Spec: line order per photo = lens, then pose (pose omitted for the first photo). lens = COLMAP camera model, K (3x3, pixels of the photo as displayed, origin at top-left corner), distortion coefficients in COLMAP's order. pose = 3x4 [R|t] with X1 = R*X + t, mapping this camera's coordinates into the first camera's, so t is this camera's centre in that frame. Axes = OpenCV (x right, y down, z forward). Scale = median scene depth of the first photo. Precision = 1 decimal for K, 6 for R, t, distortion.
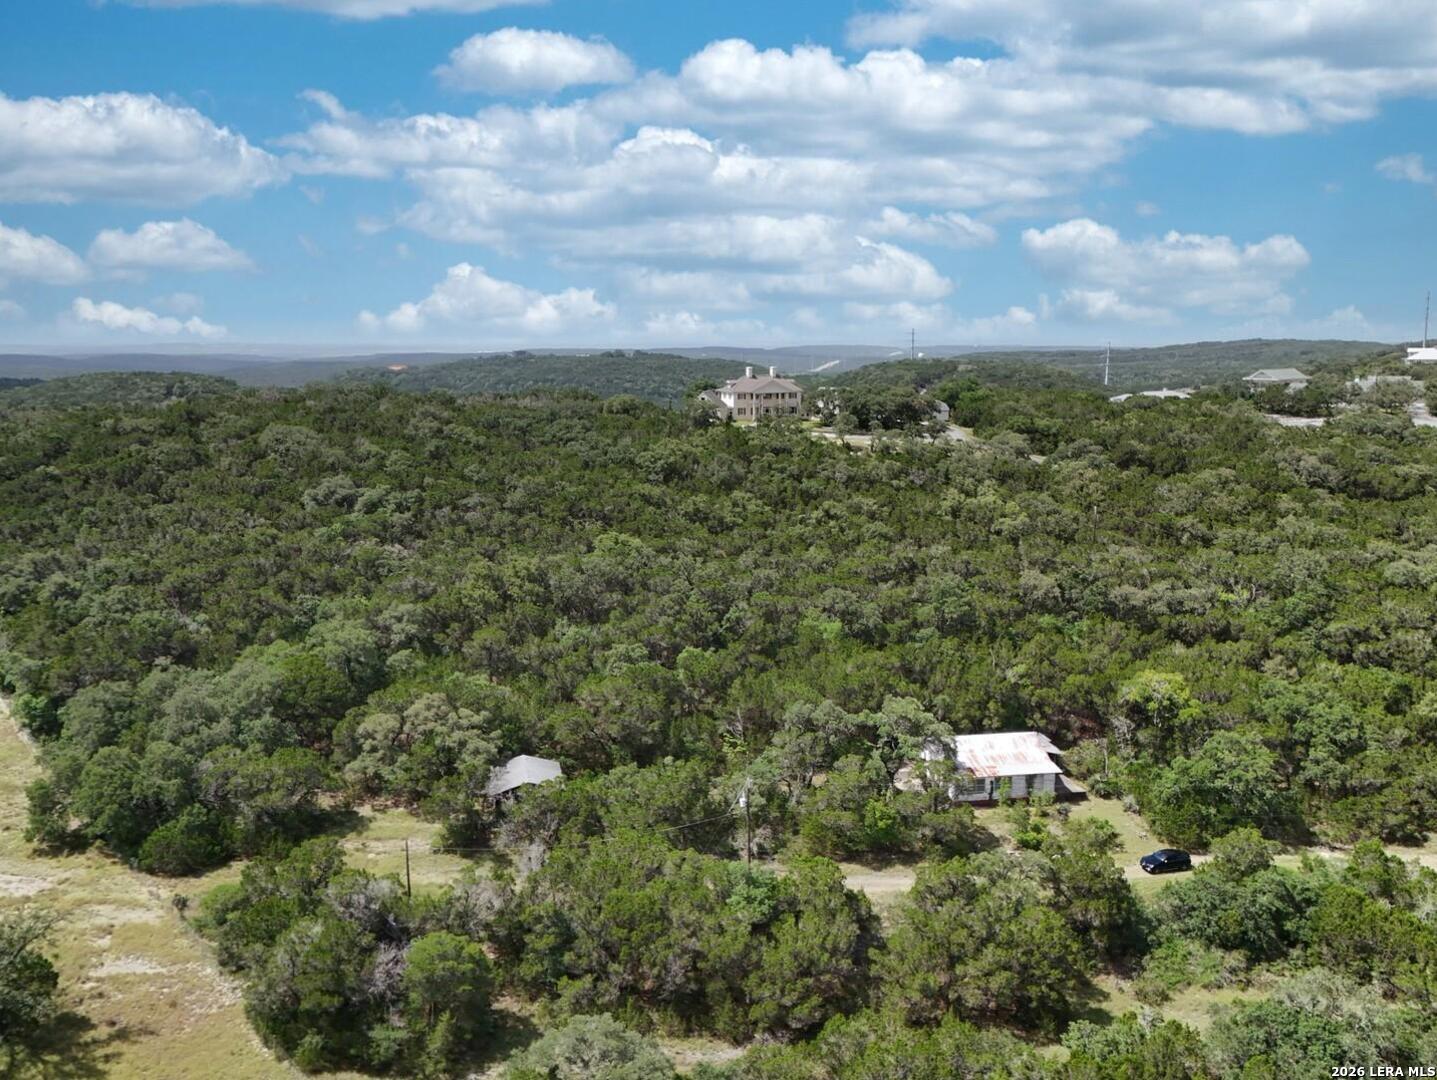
lens RADIAL K [[1402.6, 0, 718.5], [0, 1402.6, 540.0], [0, 0, 1]] dist [0.149432, -0.315266]
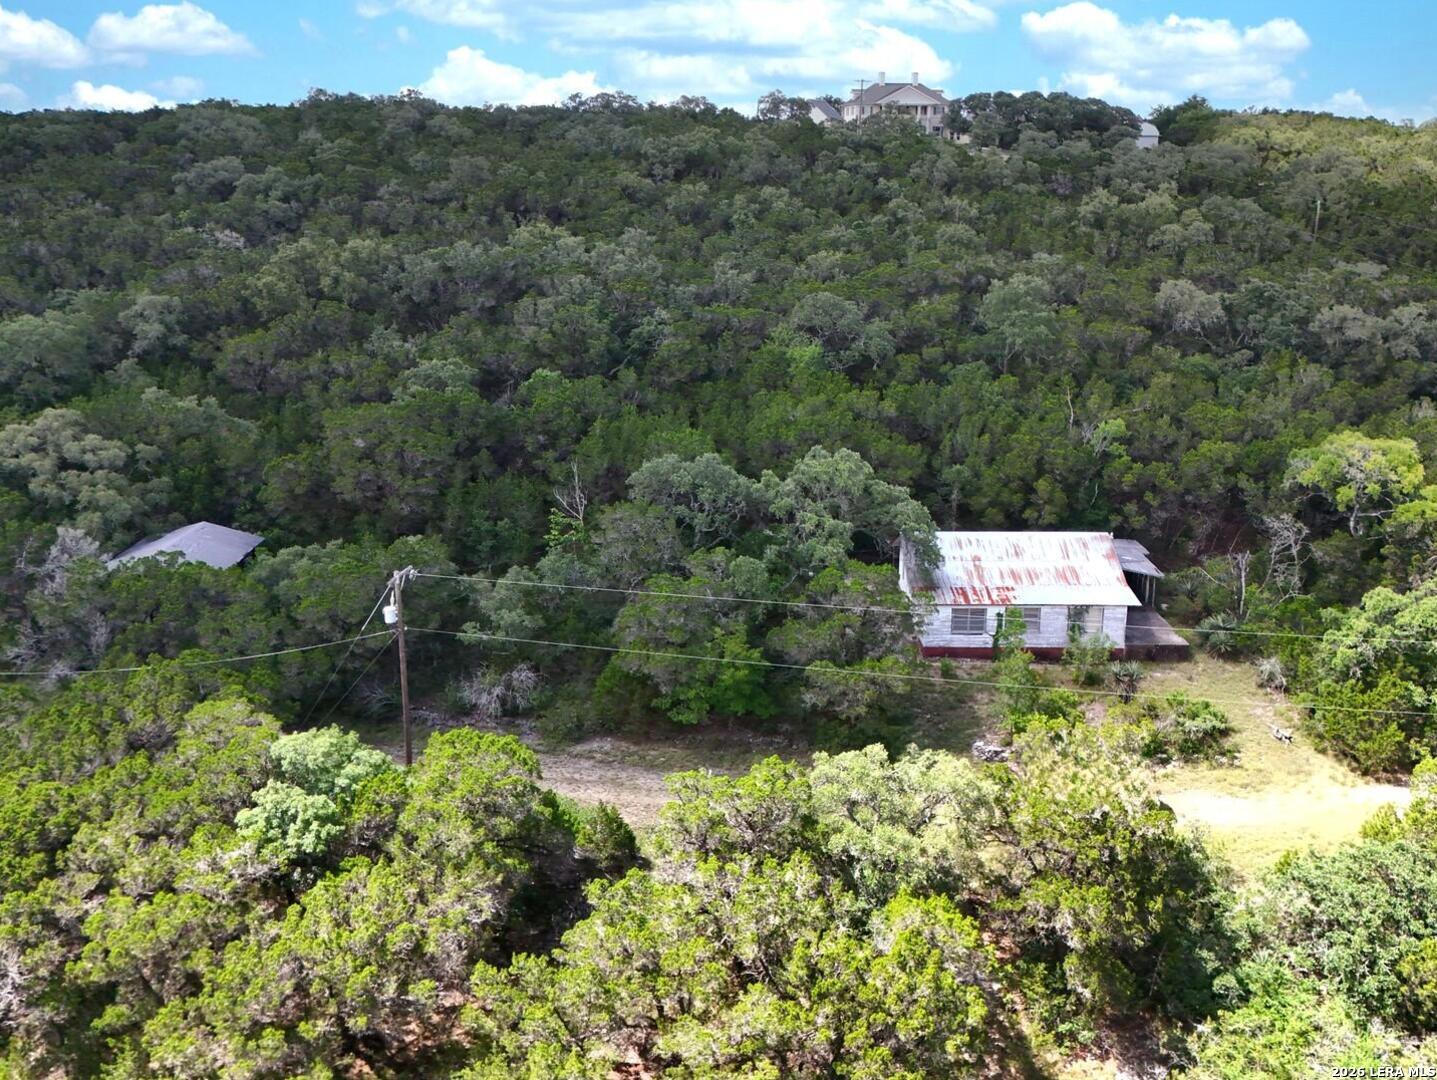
lens RADIAL K [[1407.5, 0, 718.5], [0, 1407.5, 540.0], [0, 0, 1]] dist [0.089918, -0.104827]
pose [[0.982015, 0.055058, -0.180599, 0.173223], [-0.034657, 0.992849, 0.114232, 0.081067], [0.185597, -0.105919, 0.976901, 0.438811]]
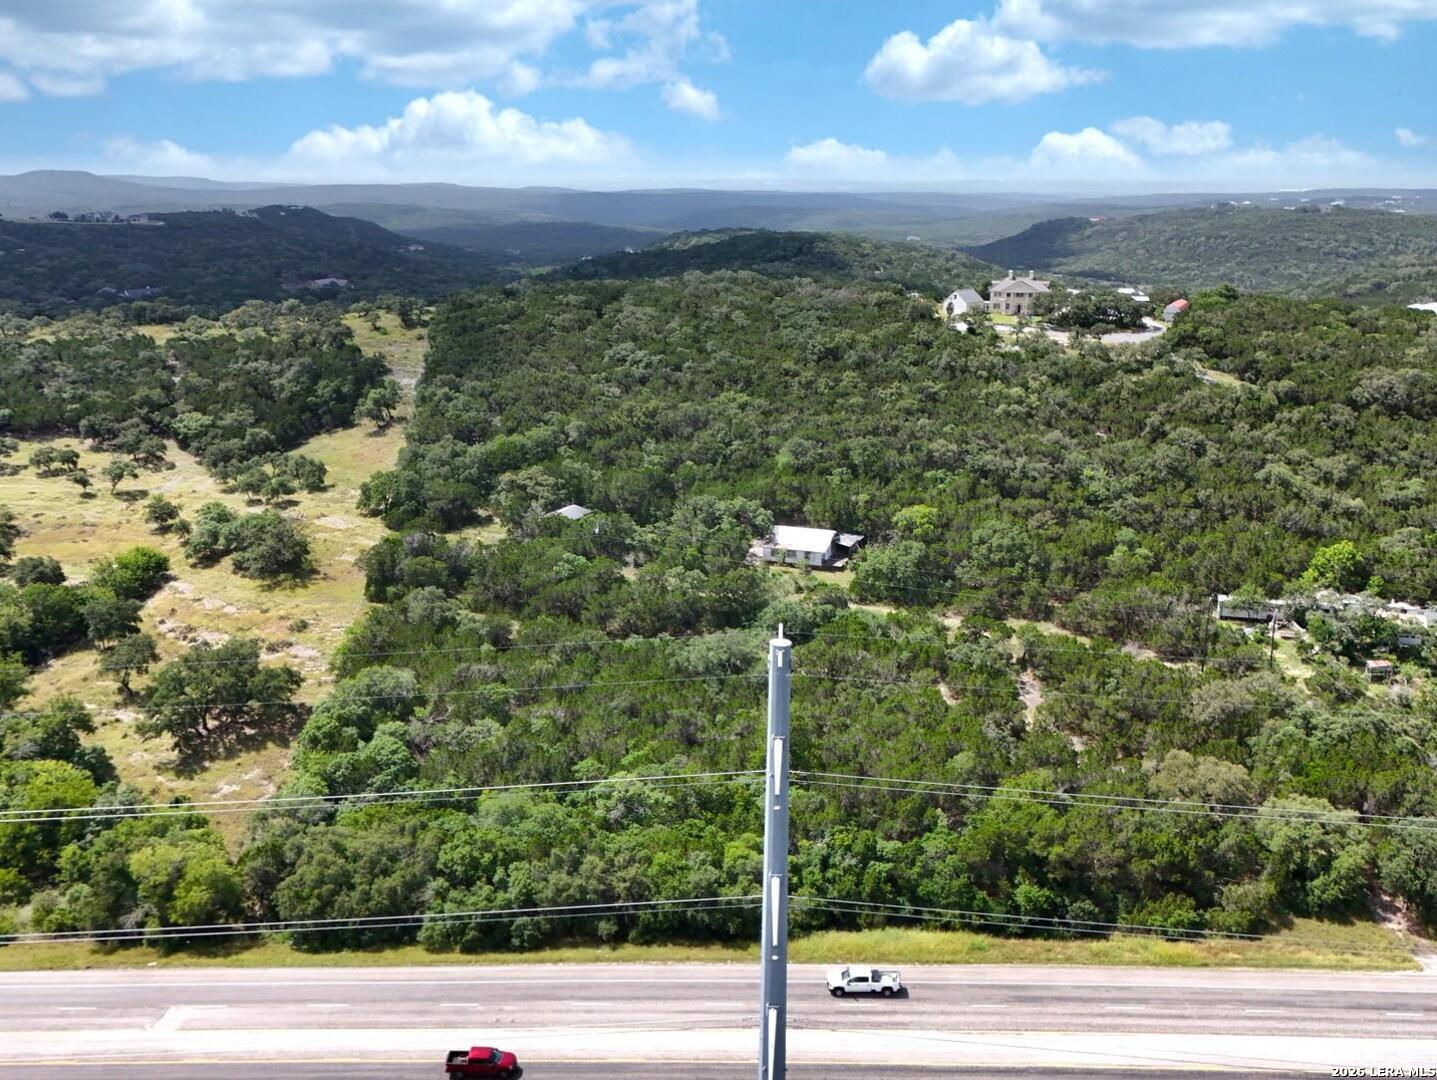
lens RADIAL K [[1402.6, 0, 718.5], [0, 1402.6, 540.0], [0, 0, 1]] dist [0.149432, -0.315266]
pose [[0.855315, 0.136815, -0.499717, 0.925560], [-0.080540, 0.987890, 0.132618, -0.061561], [0.511810, -0.073183, 0.855976, -0.484329]]
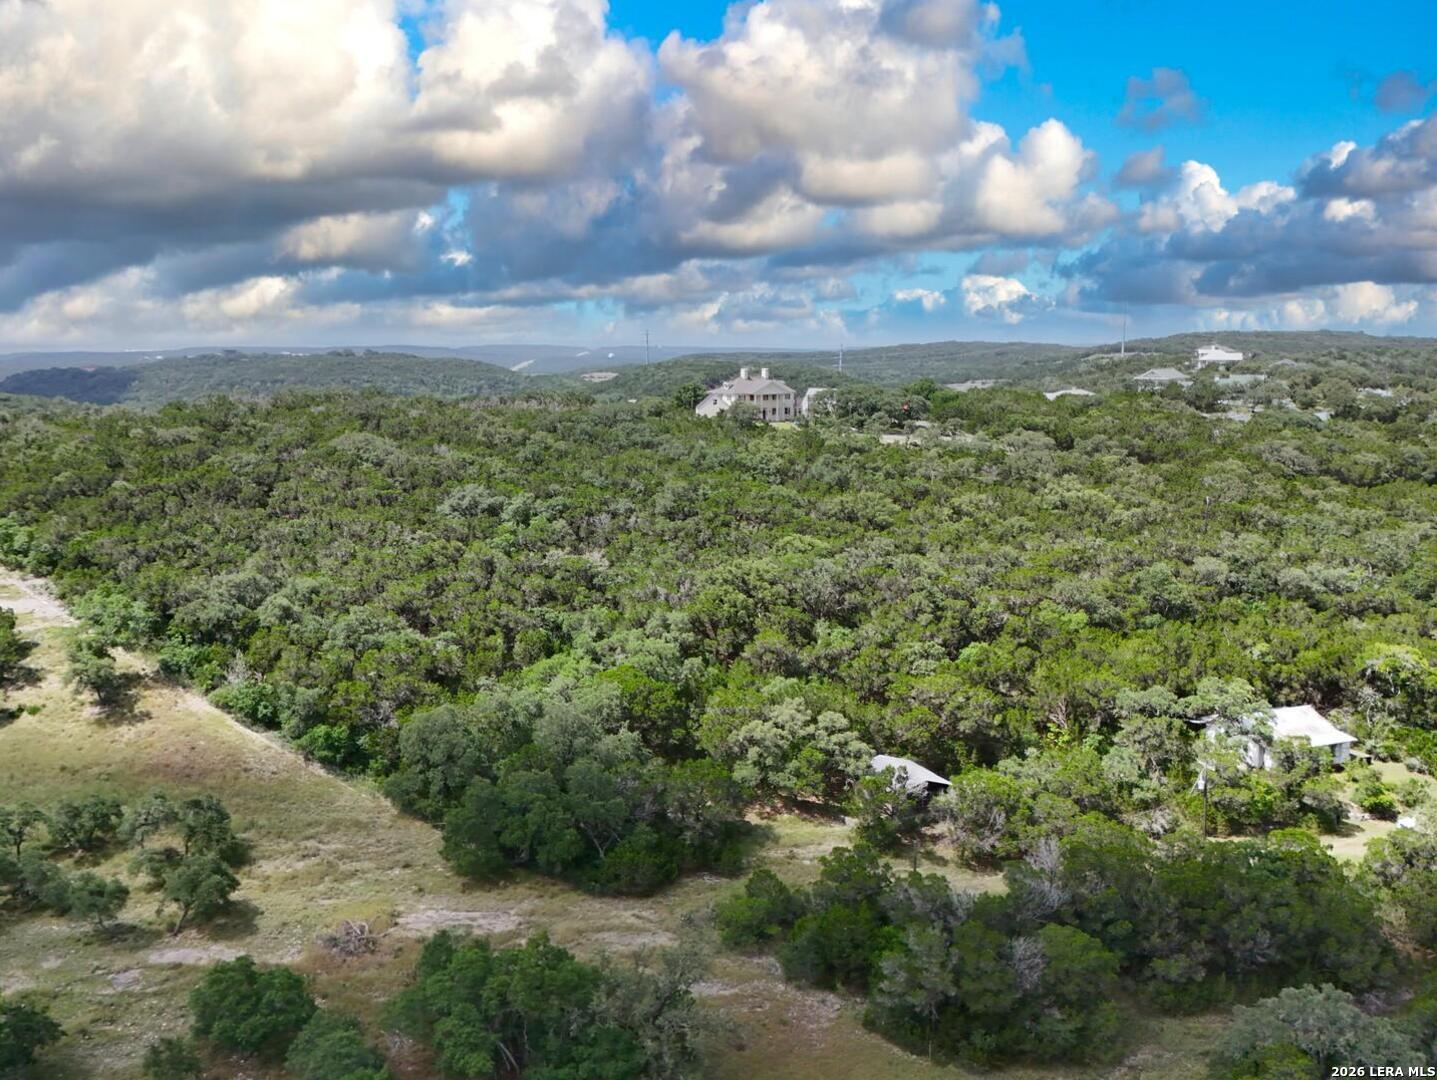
lens RADIAL K [[1402.6, 0, 718.5], [0, 1402.6, 540.0], [0, 0, 1]] dist [0.149432, -0.315266]
pose [[0.973899, -0.030616, 0.224908, -0.452363], [0.030625, 0.999525, 0.003449, -0.008031], [-0.224906, 0.003528, 0.974374, 0.040641]]
